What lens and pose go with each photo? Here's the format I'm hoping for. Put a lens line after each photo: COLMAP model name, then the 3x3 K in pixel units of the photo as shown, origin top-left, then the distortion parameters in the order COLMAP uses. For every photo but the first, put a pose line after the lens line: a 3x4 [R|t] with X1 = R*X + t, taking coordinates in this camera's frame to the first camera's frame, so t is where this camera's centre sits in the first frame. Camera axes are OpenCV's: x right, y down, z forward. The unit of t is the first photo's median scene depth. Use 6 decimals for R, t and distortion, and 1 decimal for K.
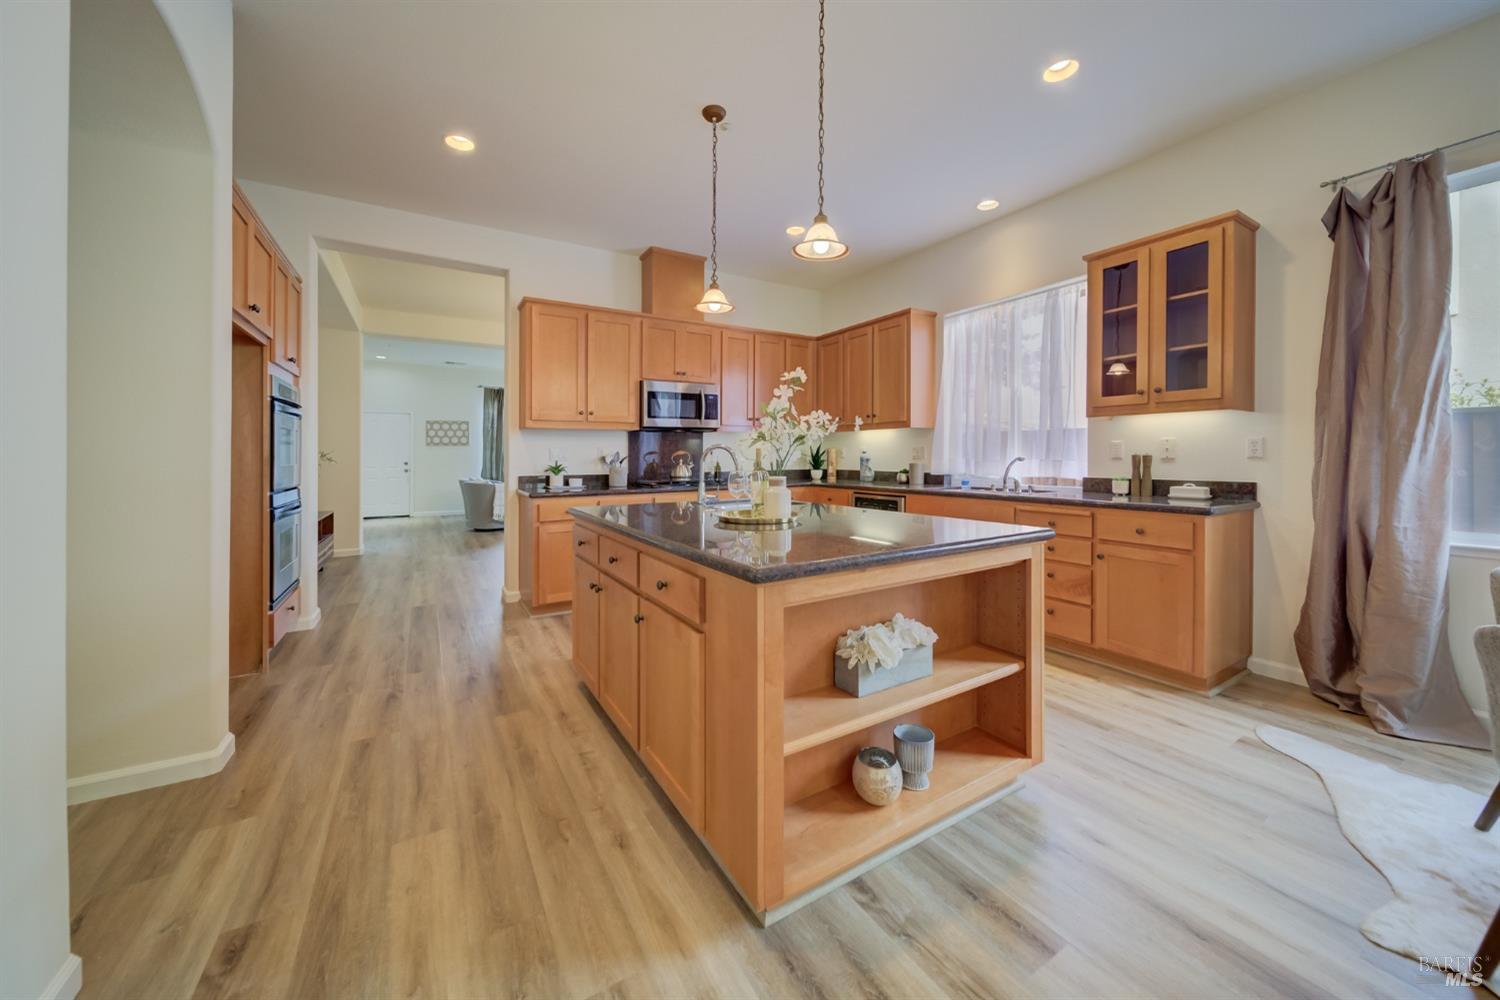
lens RADIAL K [[529.1, 0, 742.2], [0, 529.1, 458.4], [0, 0, 1]] dist [0.000481, 0.003666]
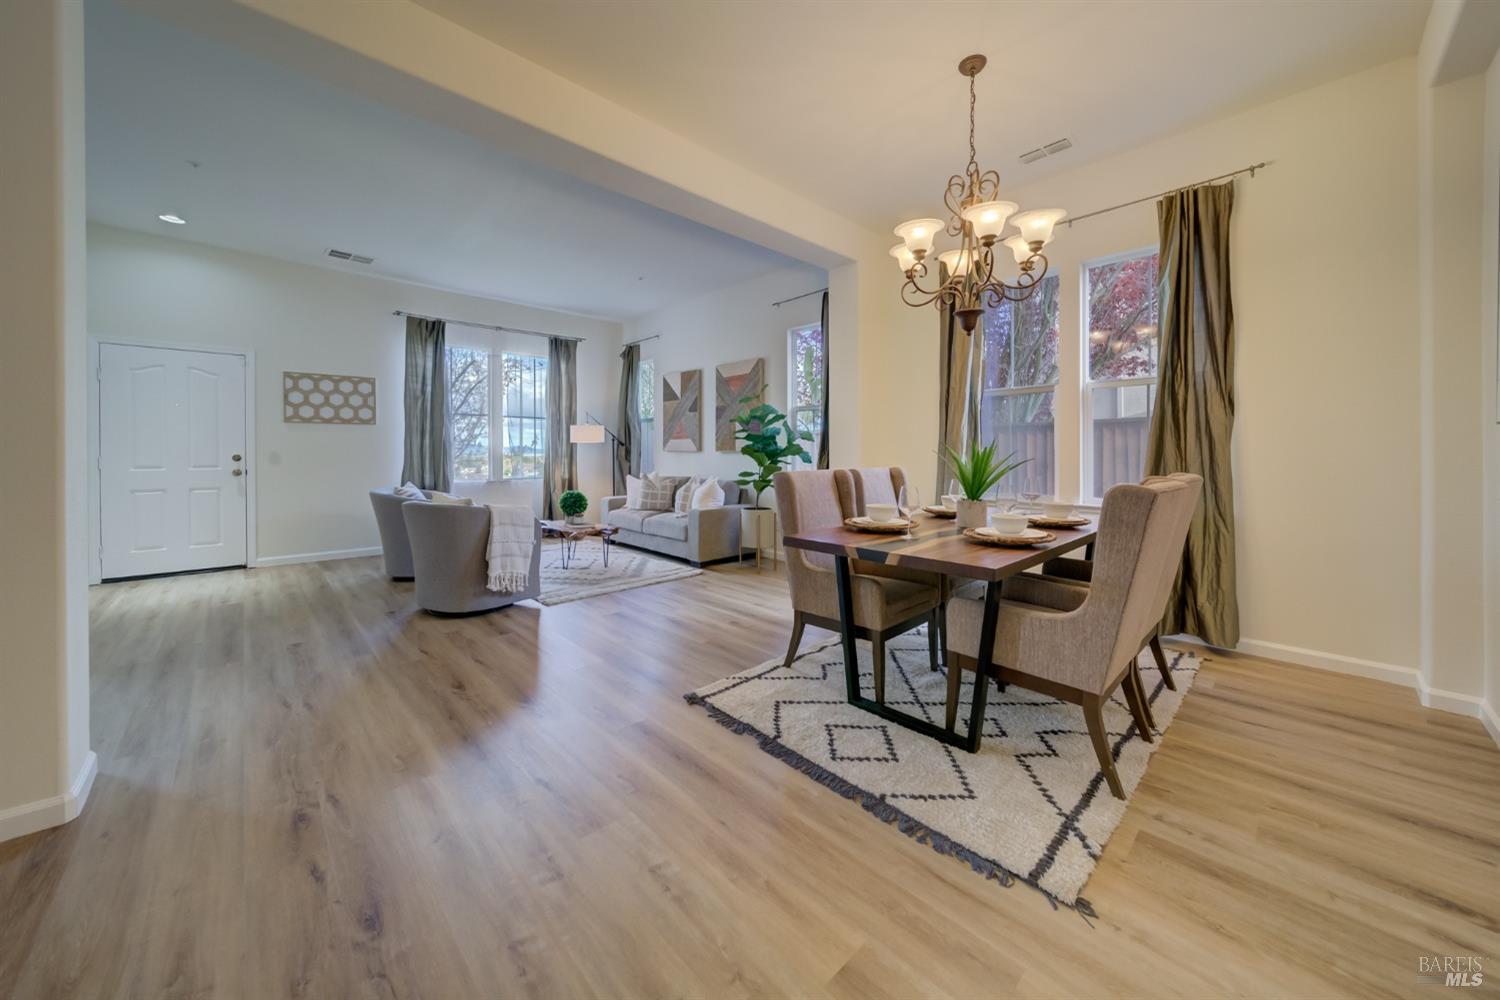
lens RADIAL K [[540.8, 0, 756.6], [0, 540.8, 459.3], [0, 0, 1]] dist [-0.001925, -0.000339]
pose [[0.976060, 0.001003, 0.217498, -0.662195], [-0.003248, 0.999945, 0.009965, 0.010070], [-0.217476, -0.010433, 0.976010, 0.988698]]
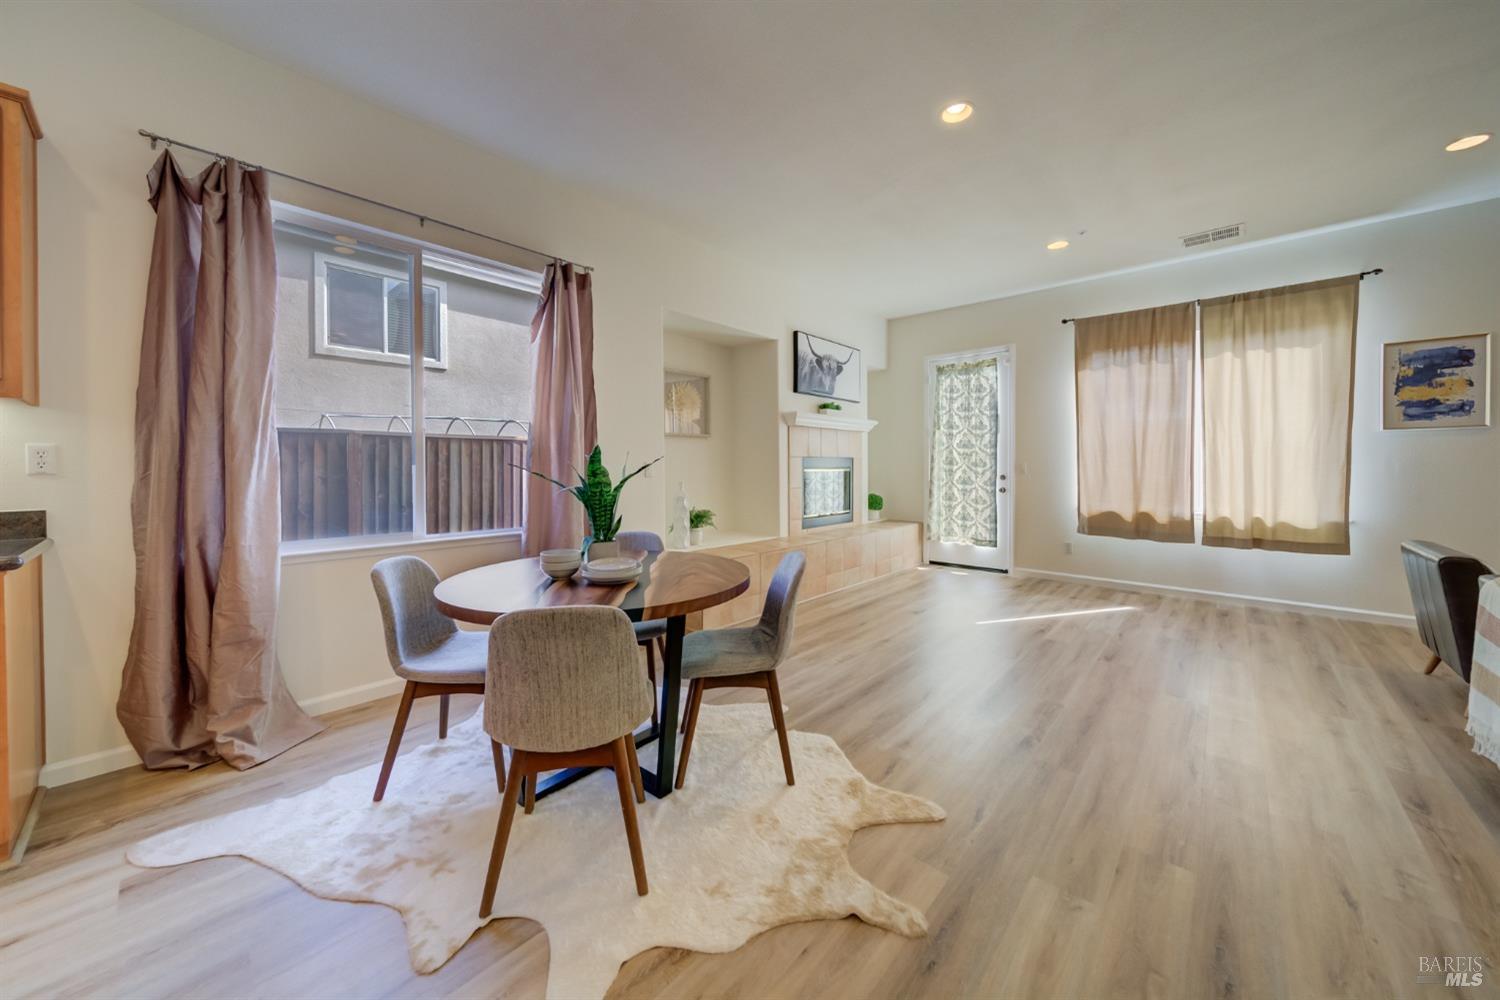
lens RADIAL K [[534.9, 0, 754.7], [0, 534.9, 475.9], [0, 0, 1]] dist [-0.000206, -0.000348]
pose [[-0.293261, -0.011552, 0.955963, 0.030318], [0.007632, 0.999867, 0.014423, -0.001718], [-0.956002, 0.011525, -0.293134, 0.237415]]
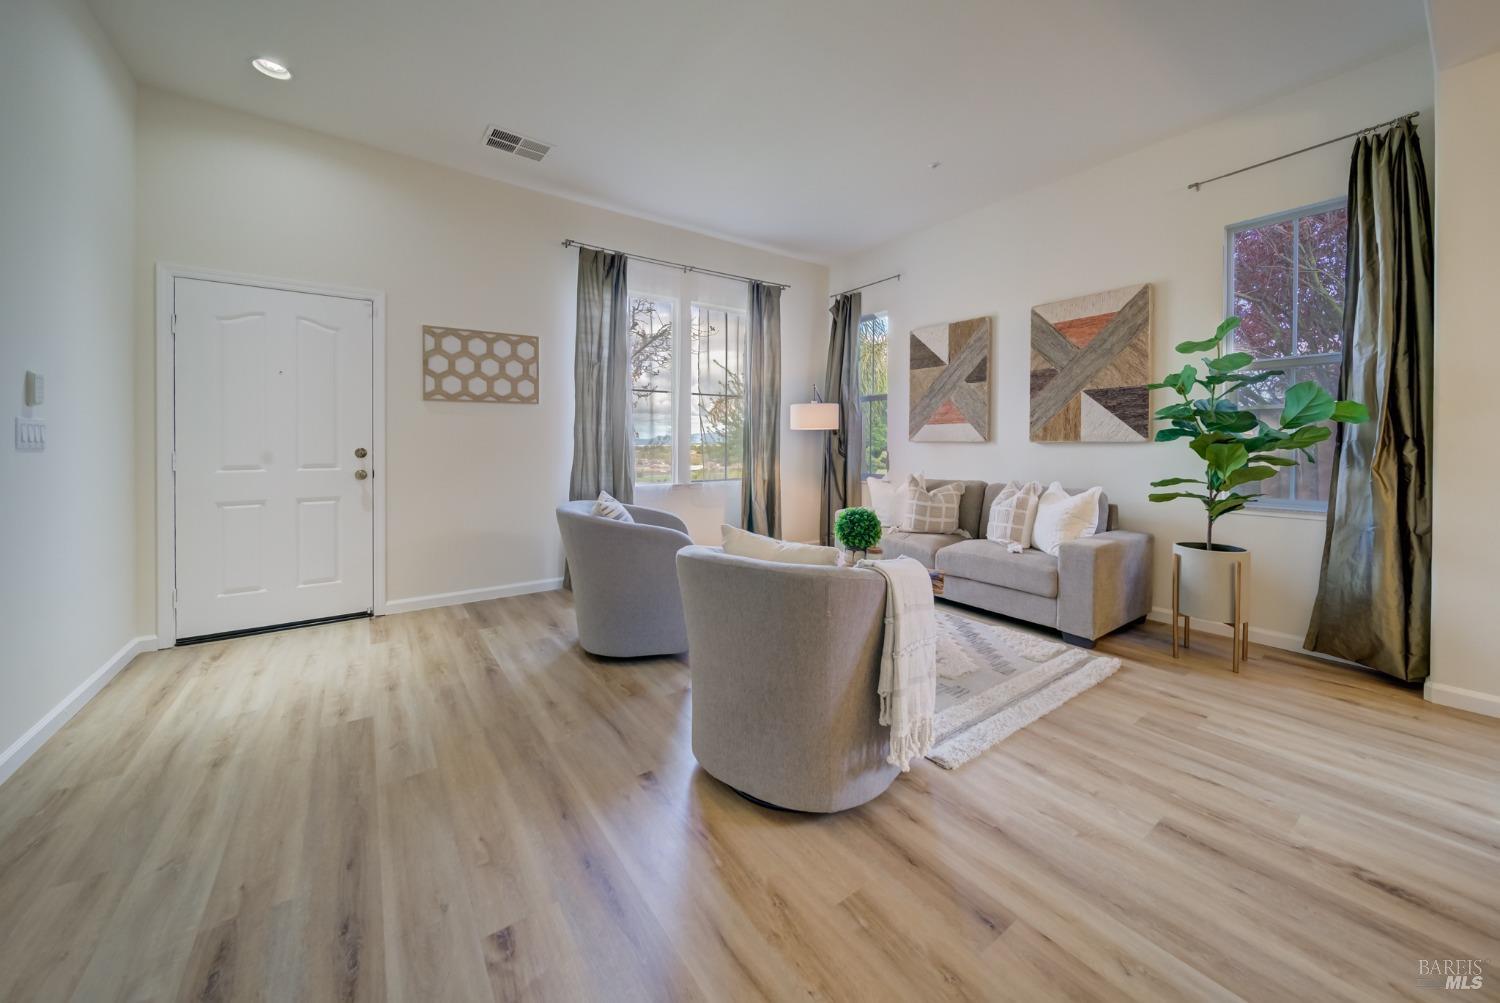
lens RADIAL K [[535.8, 0, 750.8], [0, 535.8, 454.4], [0, 0, 1]] dist [-0.016170, 0.000101]
pose [[0.998010, 0.000904, 0.063057, -0.989117], [-0.001908, 0.999872, 0.015863, 0.011771], [-0.063034, -0.015952, 0.997884, 1.564615]]
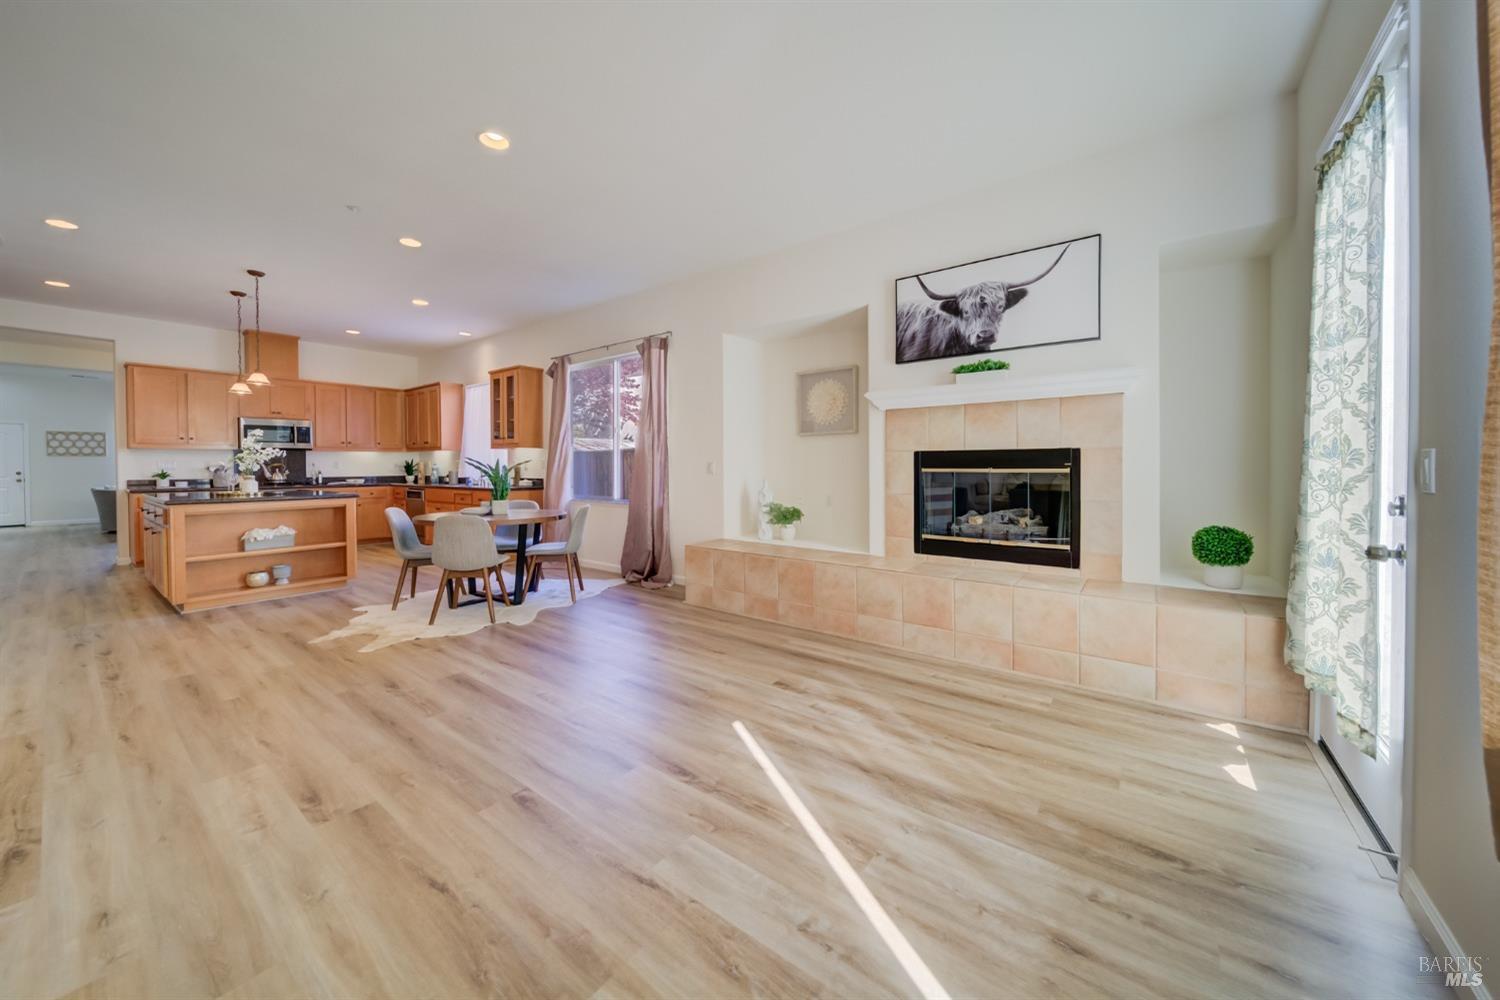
lens RADIAL K [[528.8, 0, 777.2], [0, 528.8, 477.7], [0, 0, 1]] dist [-0.000038, -0.001784]
pose [[0.921984, -0.006133, 0.387180, 0.735594], [-0.000225, 0.999866, 0.016374, 0.002718], [-0.387228, -0.015184, 0.921859, -1.139279]]
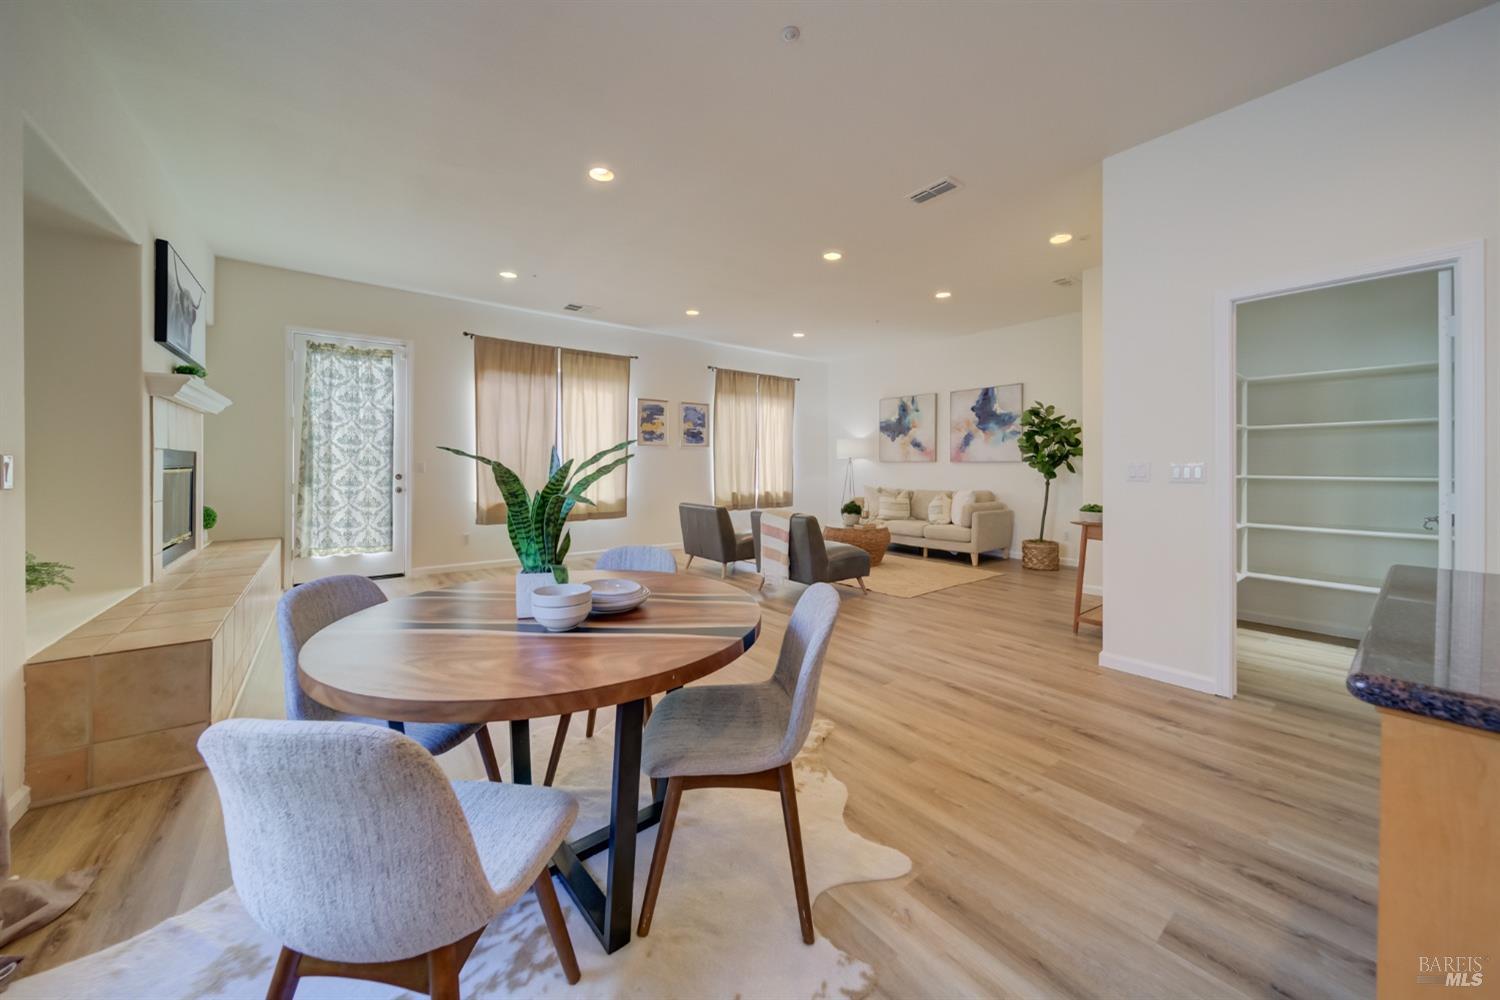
lens RADIAL K [[524.0, 0, 745.7], [0, 524.0, 460.5], [0, 0, 1]] dist [0.000284, -0.000102]
pose [[-0.994813, 0.000866, -0.101715, 0.506242], [0.001284, 0.999991, -0.004051, -0.007223], [0.101711, -0.004161, -0.994805, 0.647723]]
